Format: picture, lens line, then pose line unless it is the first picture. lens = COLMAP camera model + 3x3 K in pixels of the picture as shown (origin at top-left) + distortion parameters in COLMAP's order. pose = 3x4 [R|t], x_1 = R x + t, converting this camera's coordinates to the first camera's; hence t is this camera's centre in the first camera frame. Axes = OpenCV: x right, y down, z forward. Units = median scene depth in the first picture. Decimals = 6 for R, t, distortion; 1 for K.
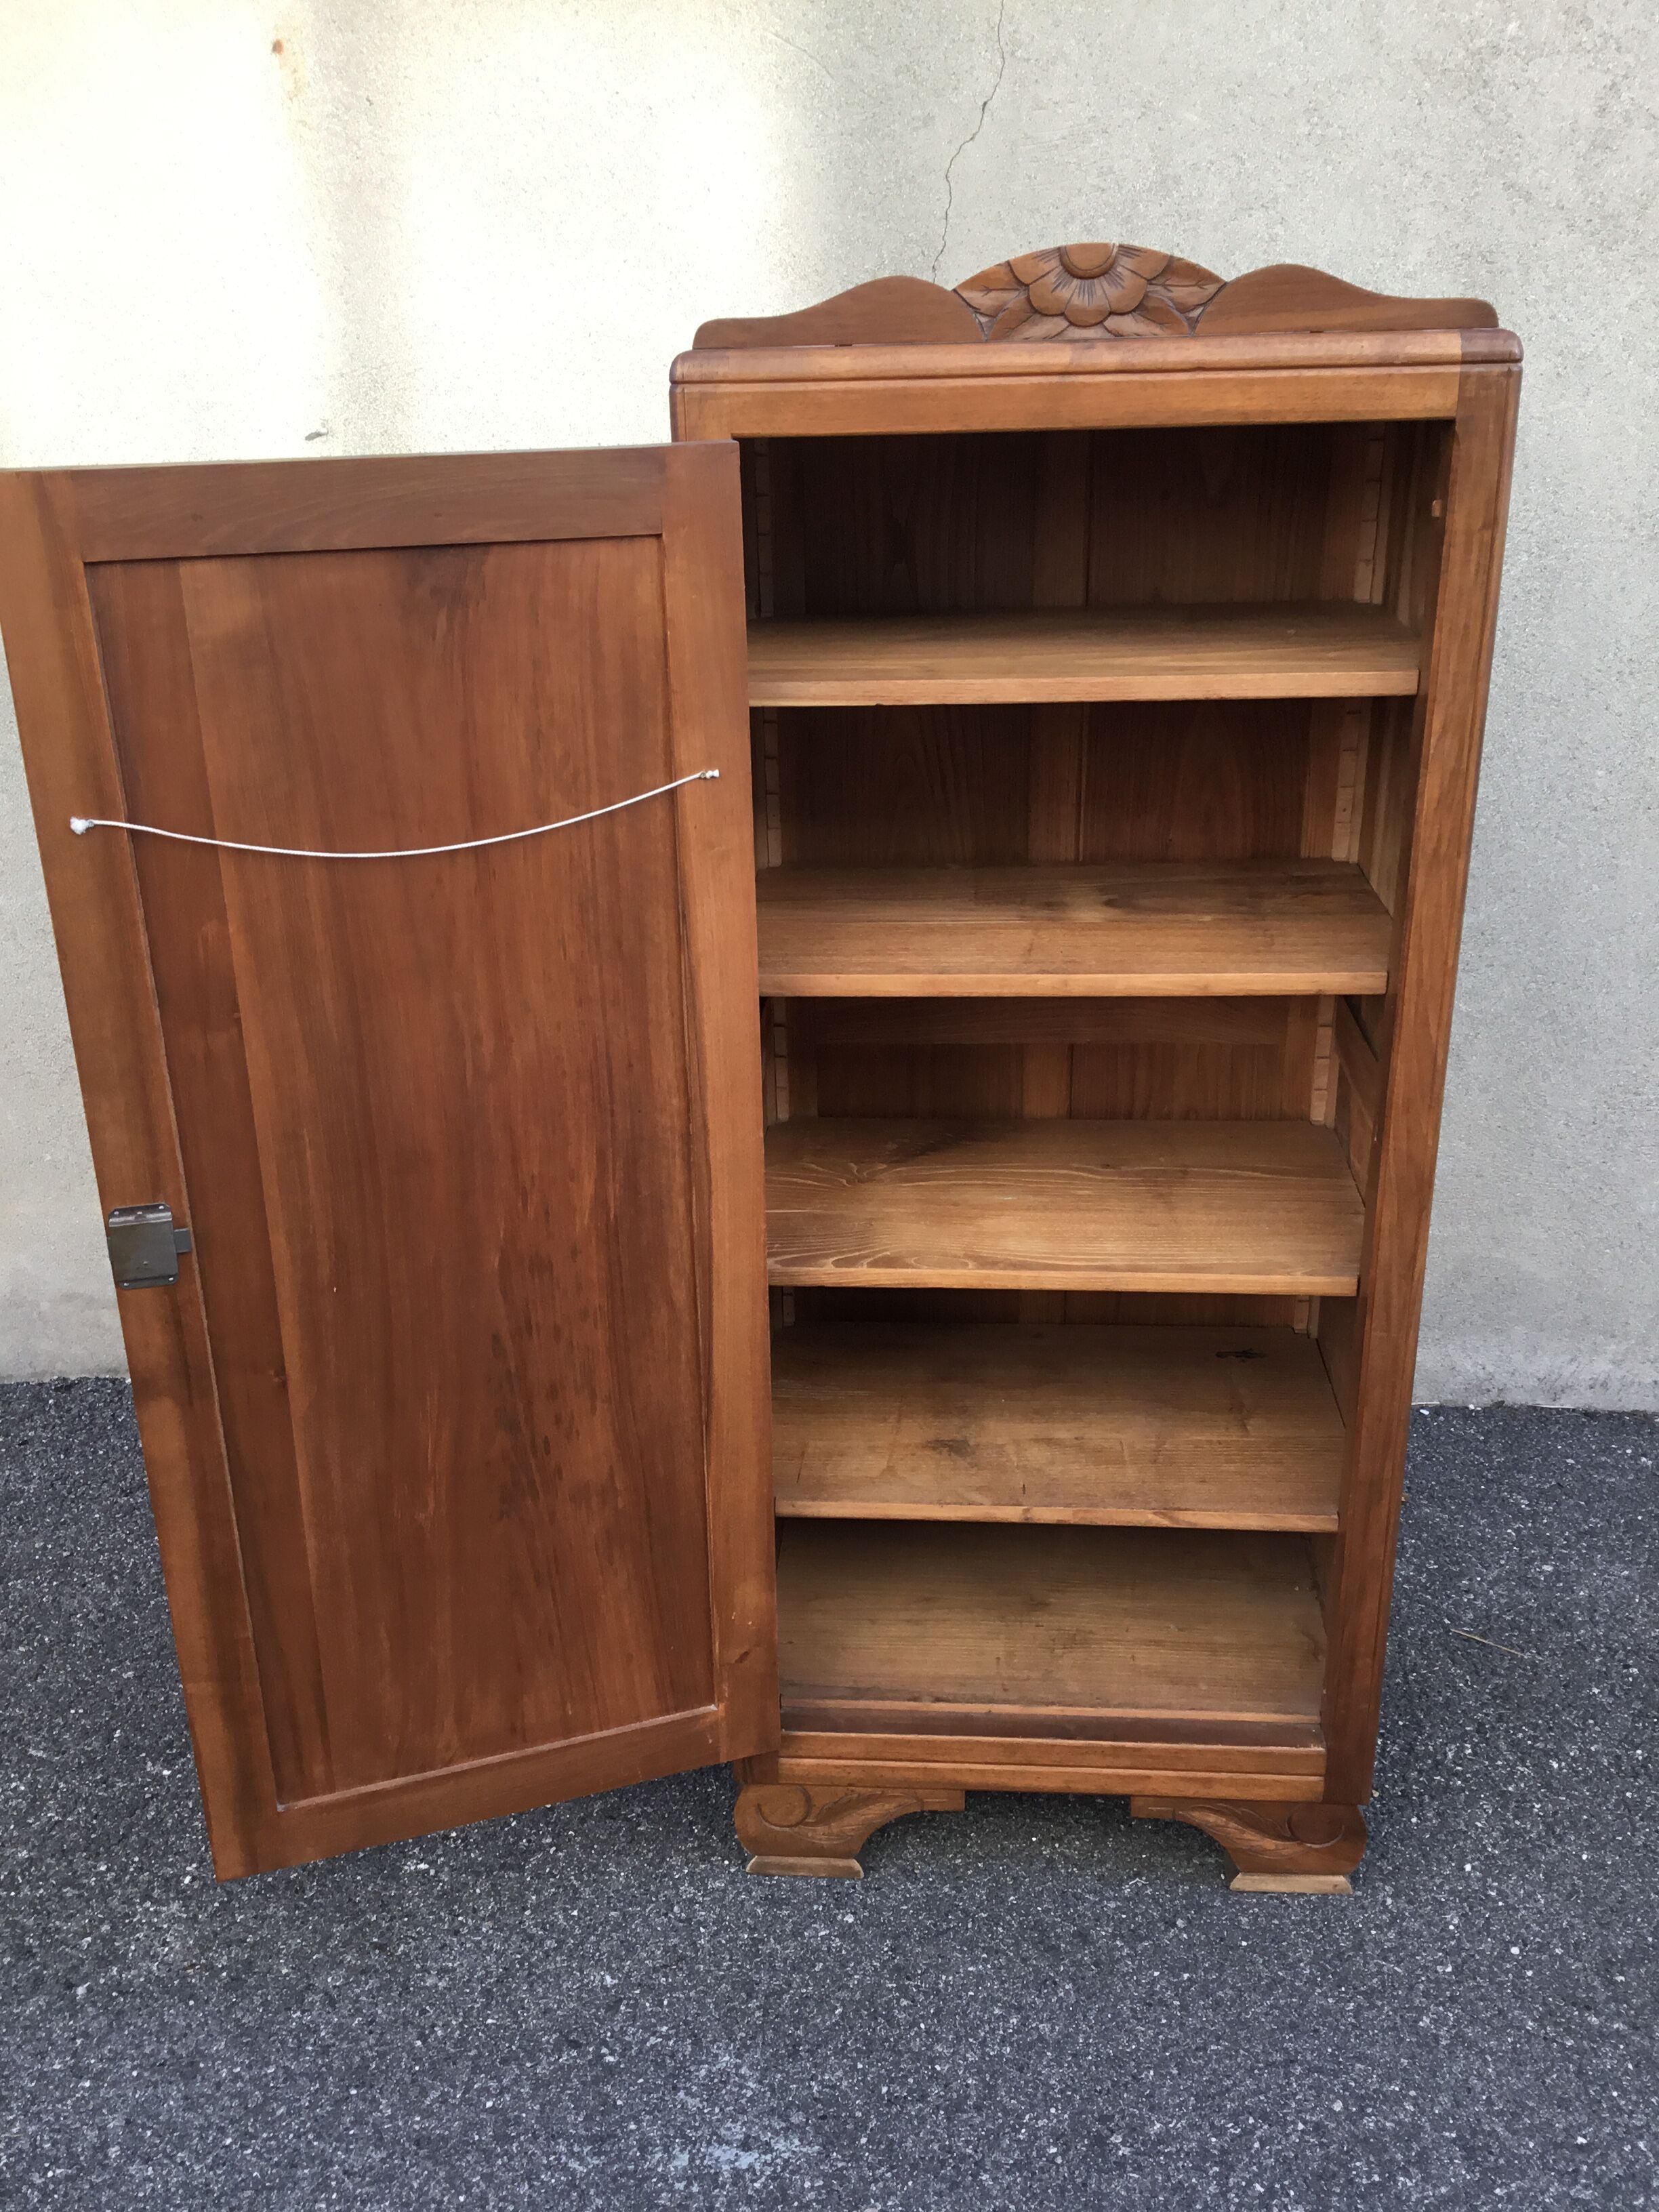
lens RADIAL K [[2007.3, 0, 817.1], [0, 2007.3, 1121.0], [0, 0, 1]] dist [0.098115, -0.205865]
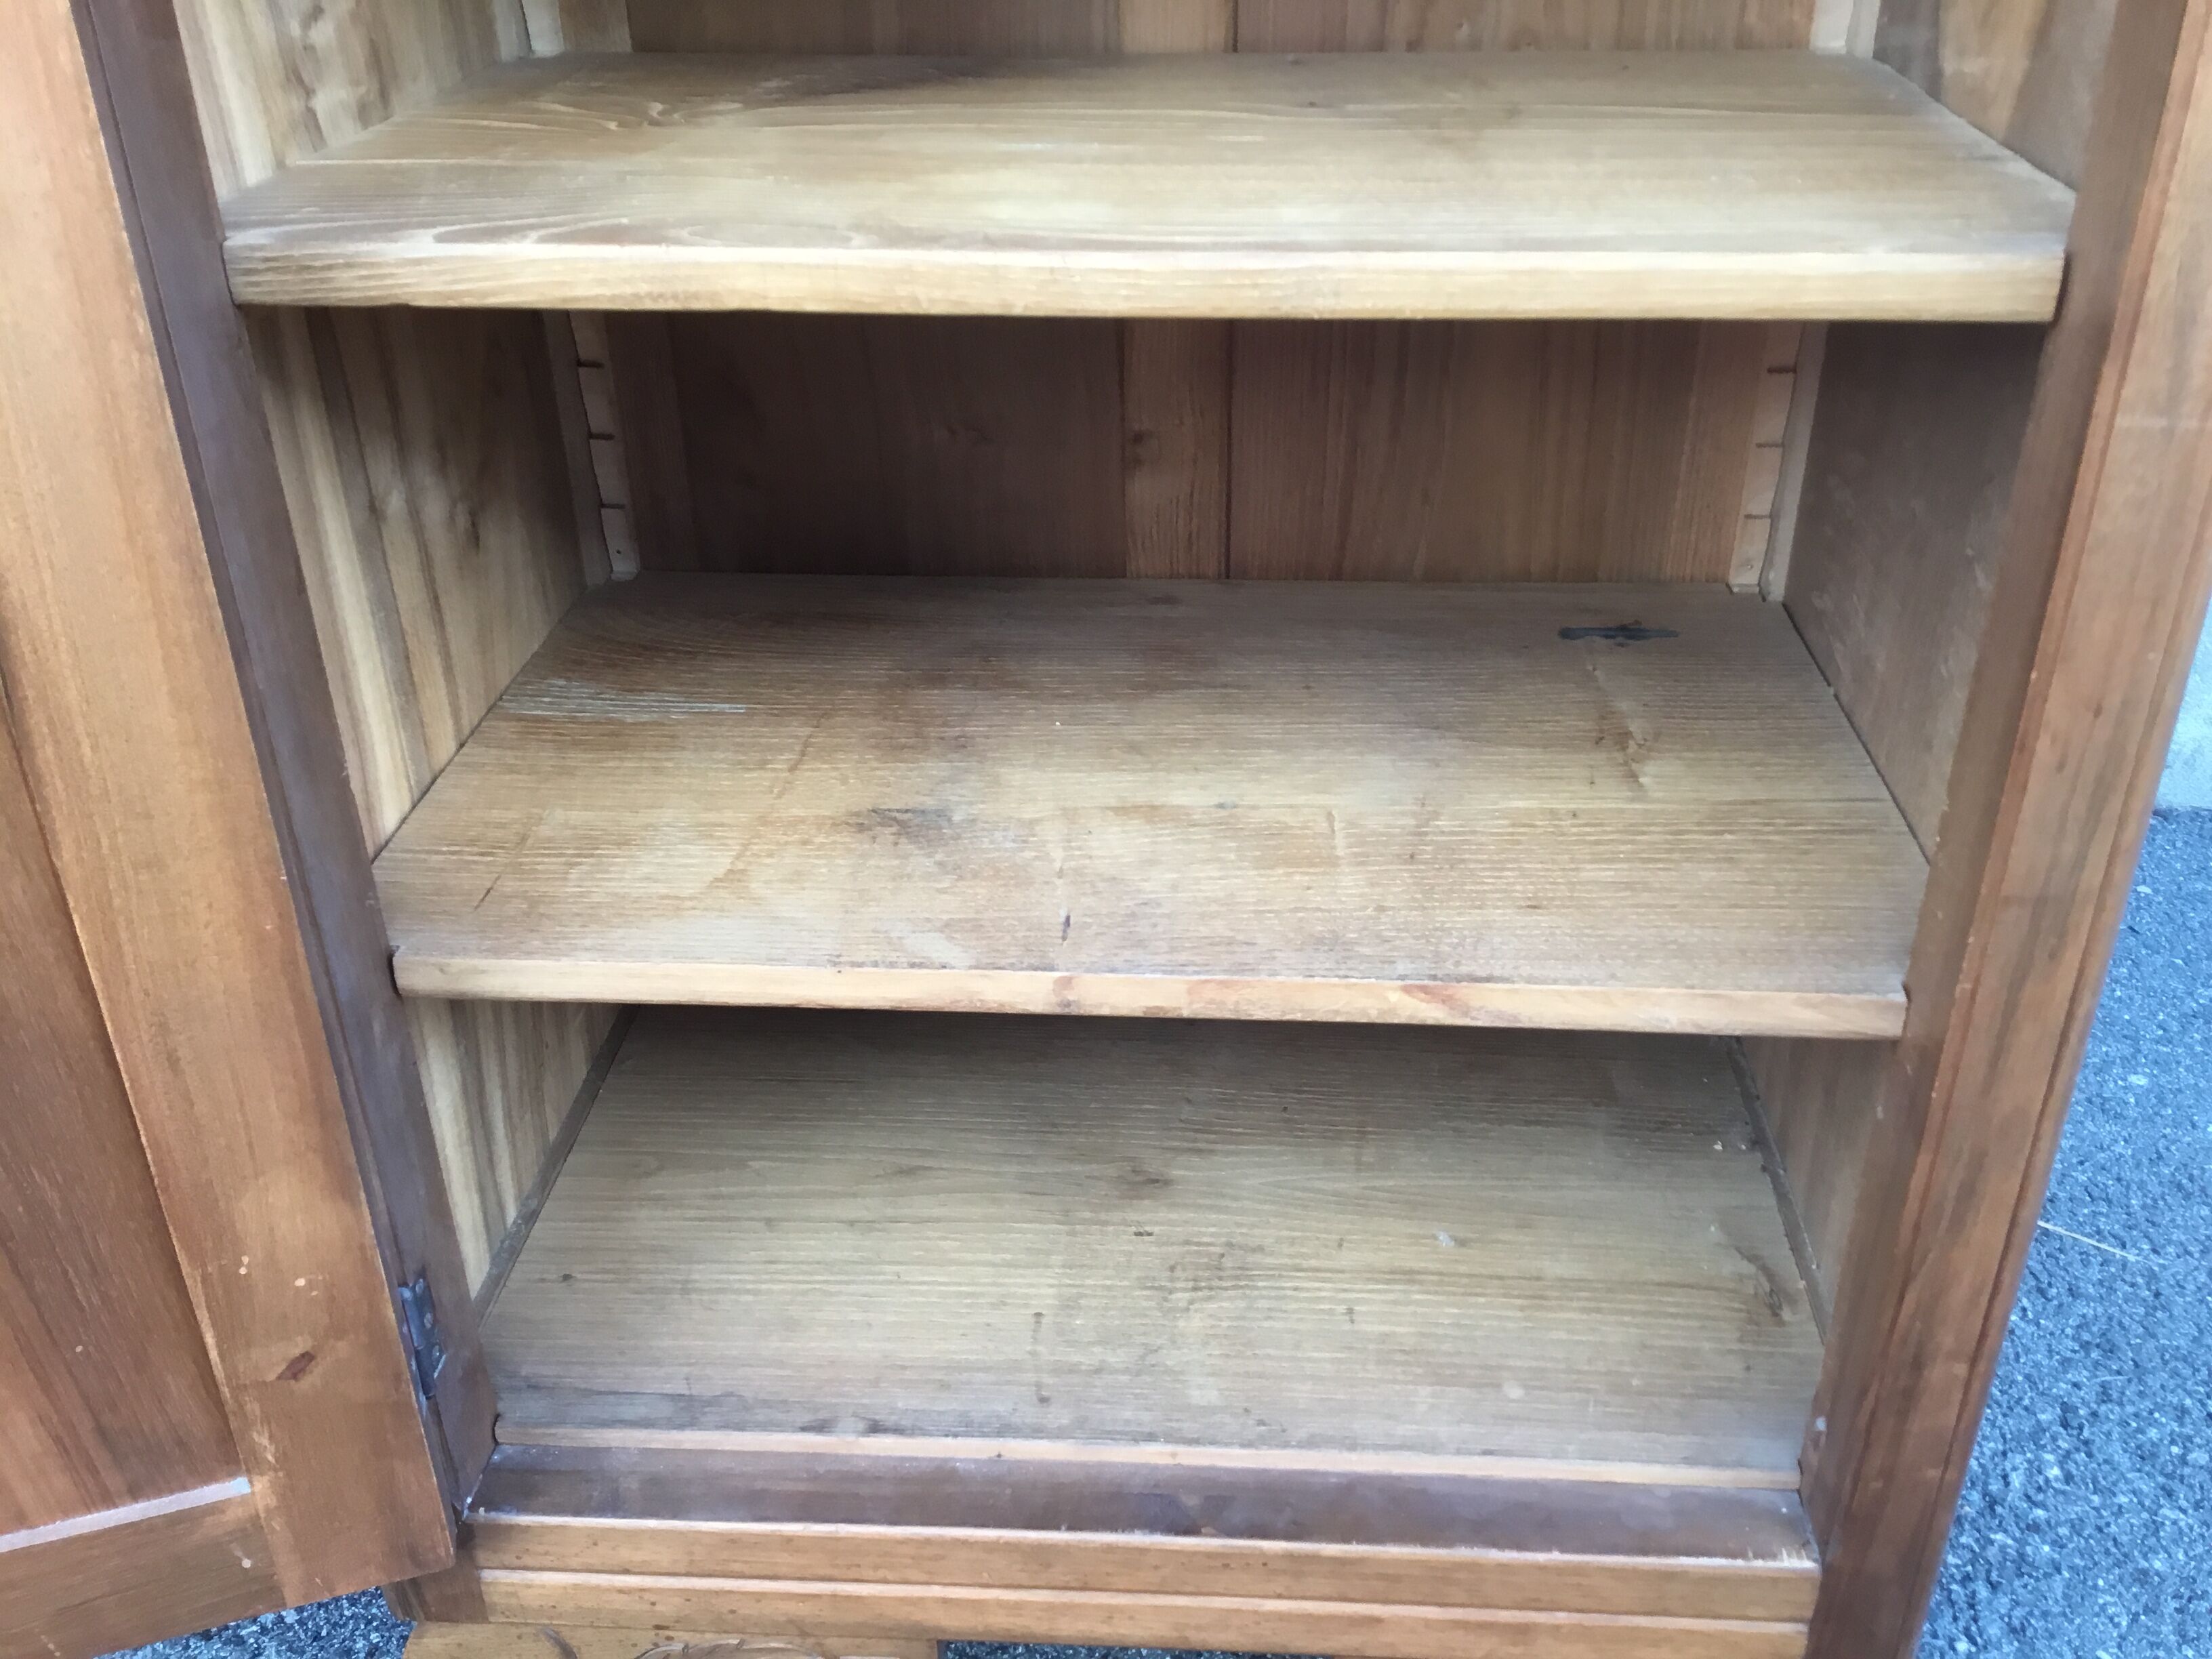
lens RADIAL K [[2047.8, 0, 1114.9], [0, 2047.8, 838.5], [0, 0, 1]] dist [0.080104, -0.167090]
pose [[0.999900, 0.003052, 0.013780, 0.104683], [-0.004764, 0.992023, 0.125970, 0.115435], [-0.013286, -0.126023, 0.991938, 0.608049]]
